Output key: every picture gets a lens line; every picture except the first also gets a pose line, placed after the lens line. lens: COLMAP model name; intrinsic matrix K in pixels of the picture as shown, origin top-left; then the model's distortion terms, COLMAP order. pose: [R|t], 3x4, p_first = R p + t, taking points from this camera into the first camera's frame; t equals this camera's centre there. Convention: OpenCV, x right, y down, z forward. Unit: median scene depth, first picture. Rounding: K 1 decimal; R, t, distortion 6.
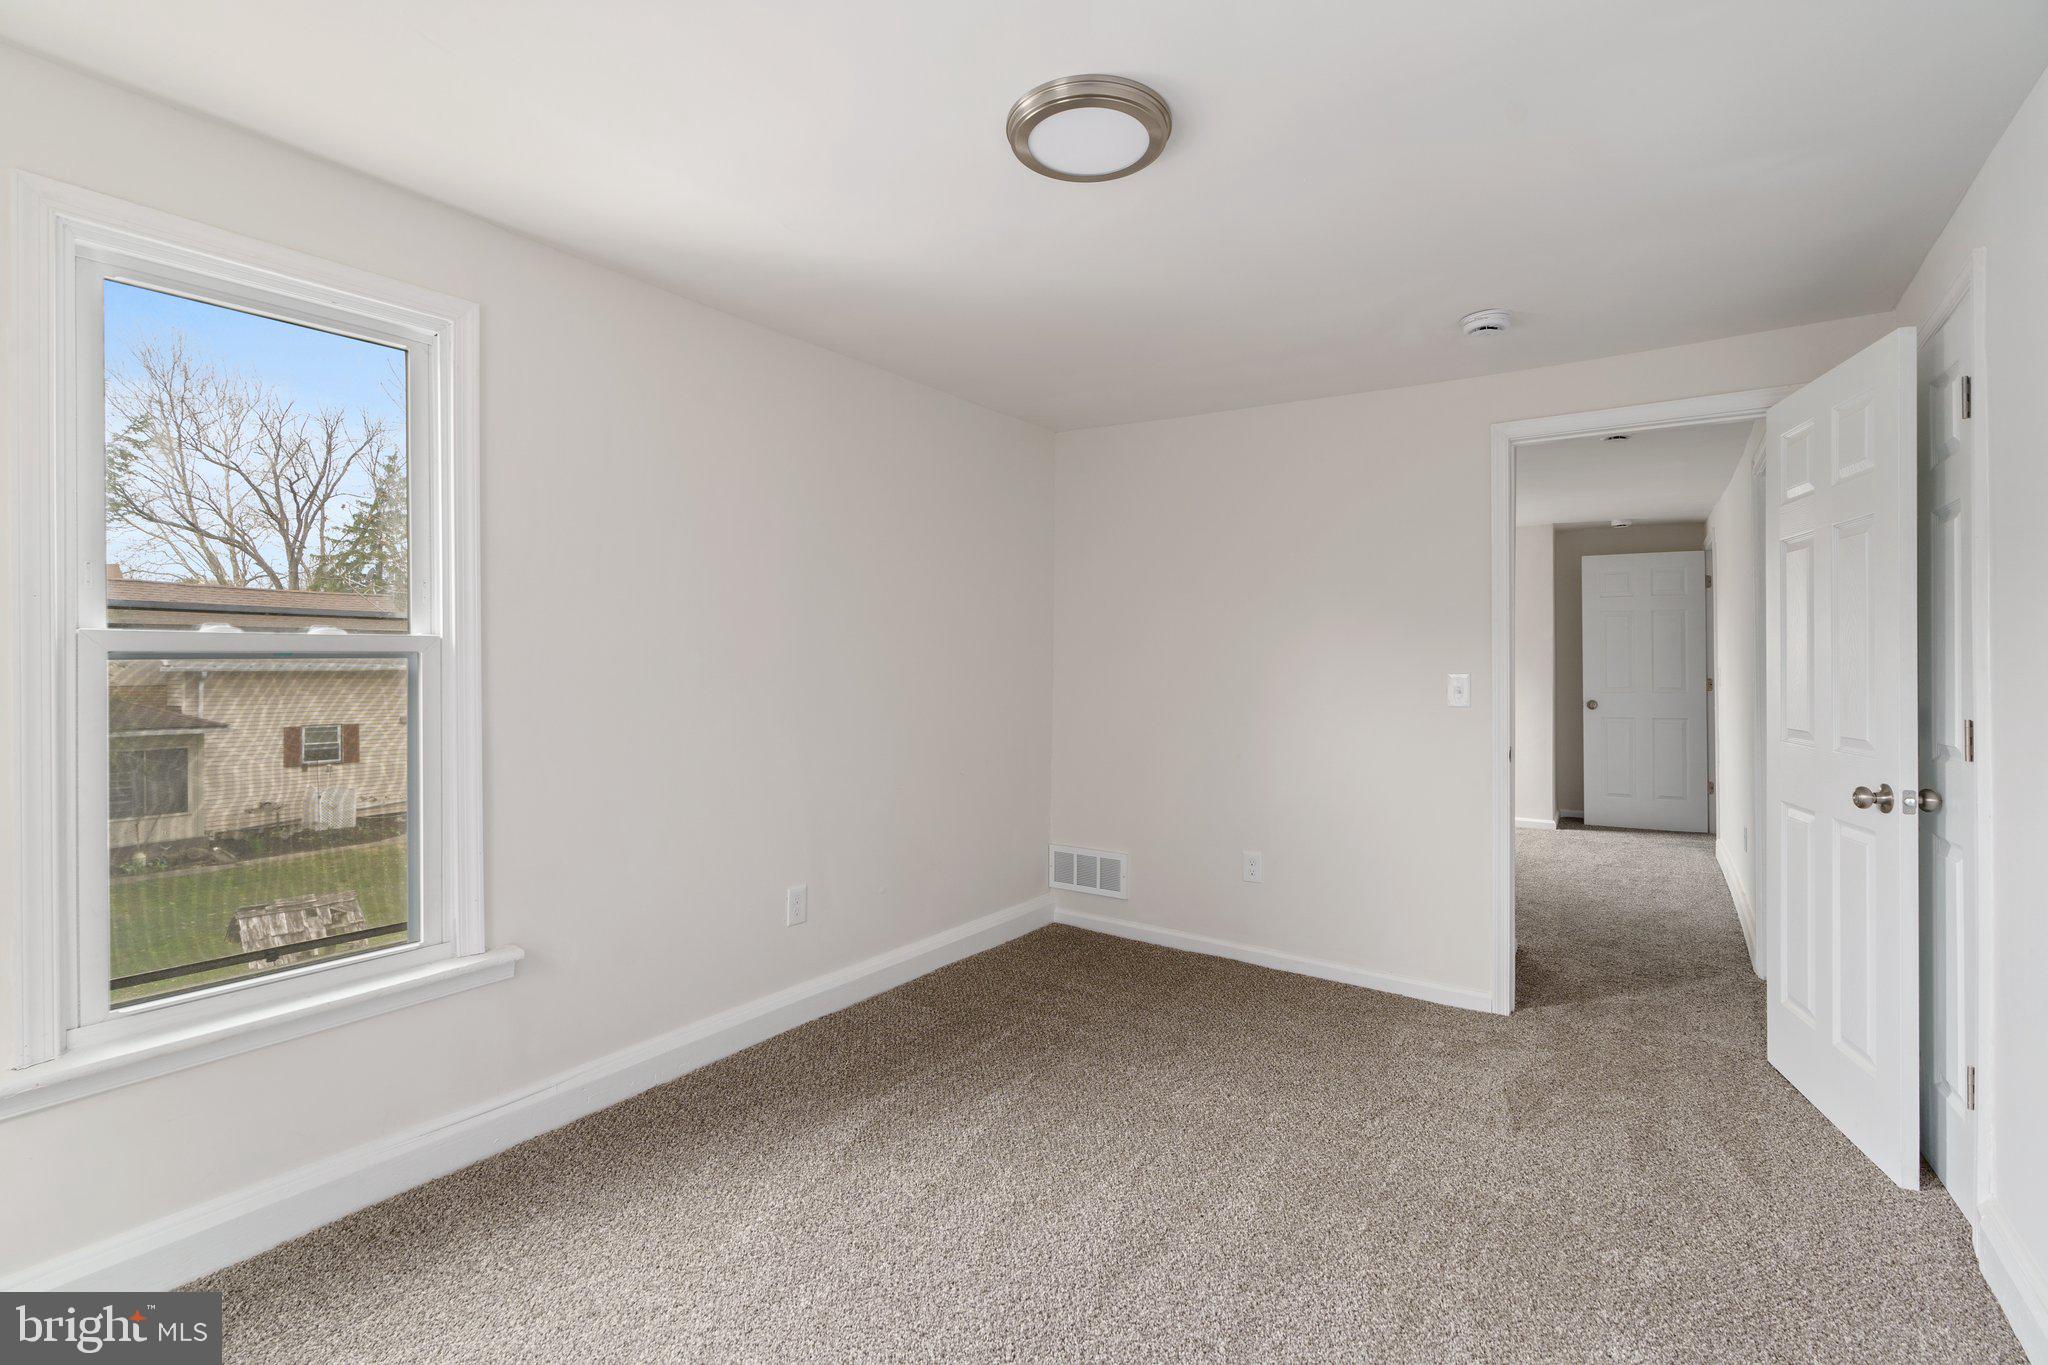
lens RADIAL K [[941.4, 0, 1024.0], [0, 941.4, 682.5], [0, 0, 1]] dist [-0.000414, 0.000196]
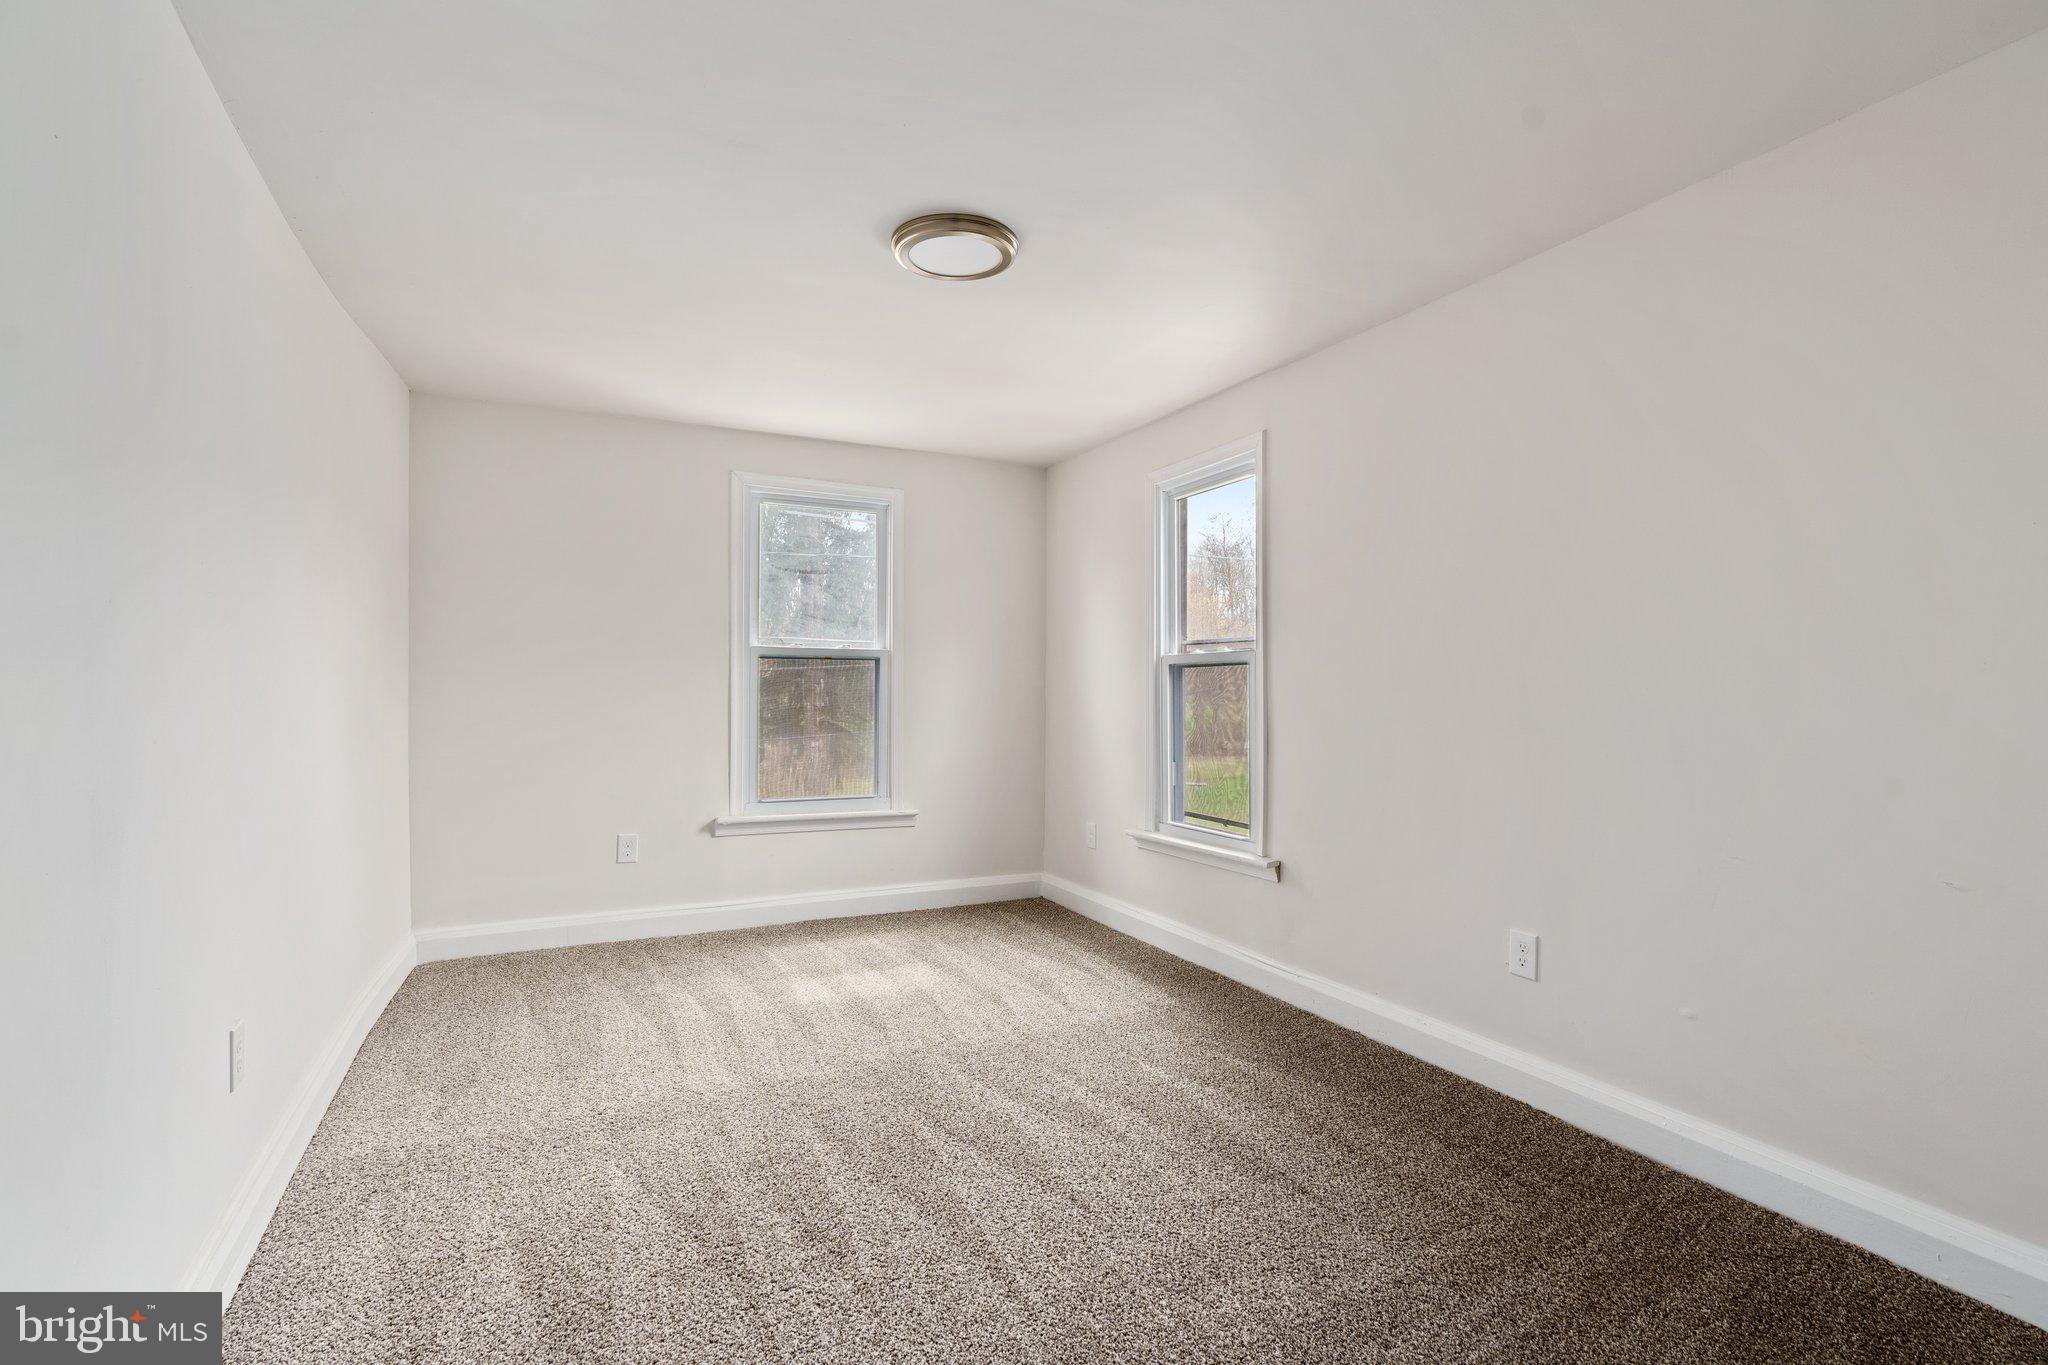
lens RADIAL K [[941.4, 0, 1024.0], [0, 941.4, 682.5], [0, 0, 1]] dist [-0.000414, 0.000196]
pose [[-0.492558, 0.009733, -0.870225, 0.734072], [-0.000763, 0.999932, 0.011615, -0.008372], [0.870279, 0.006385, -0.492517, 1.106923]]
